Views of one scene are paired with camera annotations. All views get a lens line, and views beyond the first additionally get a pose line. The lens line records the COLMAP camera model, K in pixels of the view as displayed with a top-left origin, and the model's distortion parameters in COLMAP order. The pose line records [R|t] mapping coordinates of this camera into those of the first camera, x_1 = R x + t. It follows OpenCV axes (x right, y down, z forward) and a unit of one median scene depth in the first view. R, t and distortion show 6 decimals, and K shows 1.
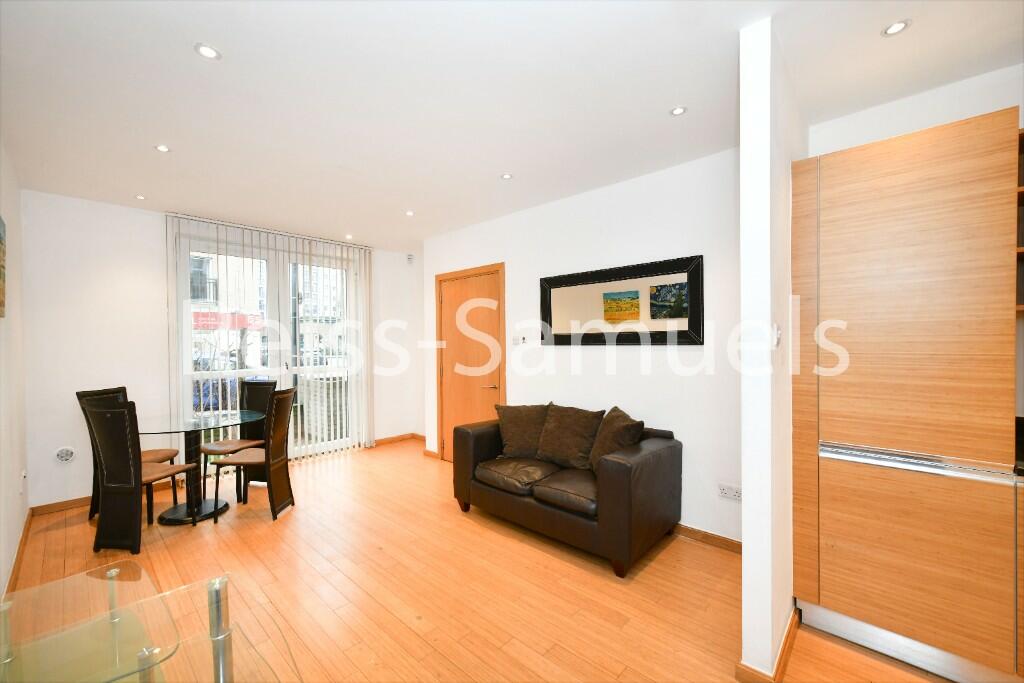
lens RADIAL K [[420.6, 0, 512.5], [0, 420.6, 351.6], [0, 0, 1]] dist [-0.007592, -0.000517]
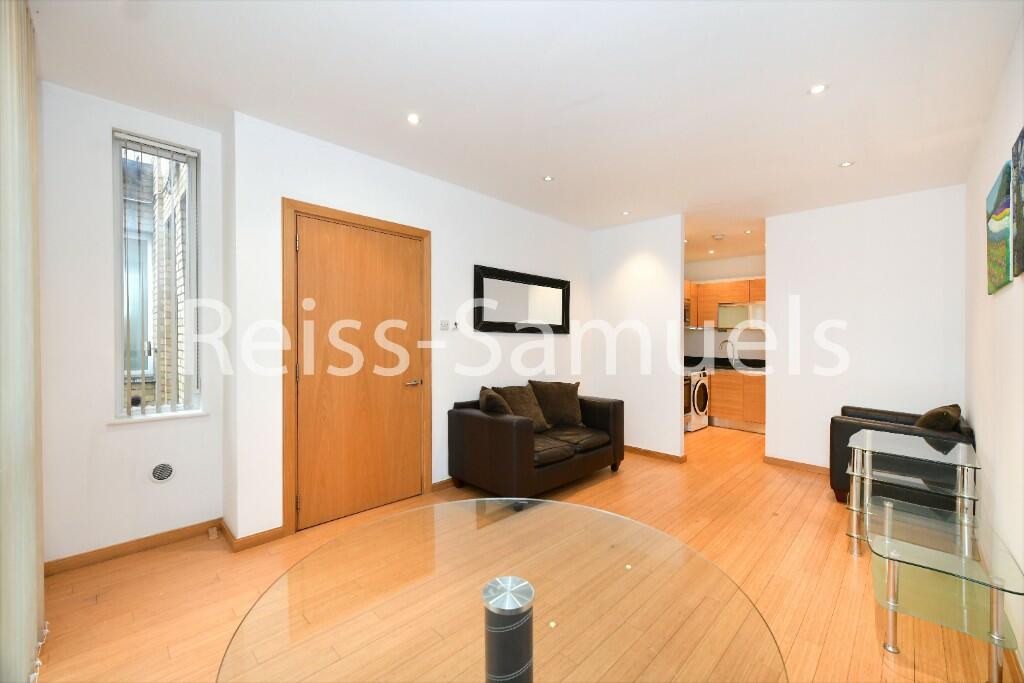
lens RADIAL K [[420.6, 0, 518.1], [0, 420.6, 349.1], [0, 0, 1]] dist [-0.007592, -0.000517]
pose [[0.011955, -0.009135, 0.999887, -1.013347], [0.018434, 0.999790, 0.008914, 0.019858], [-0.999759, 0.018326, 0.012121, 0.975672]]
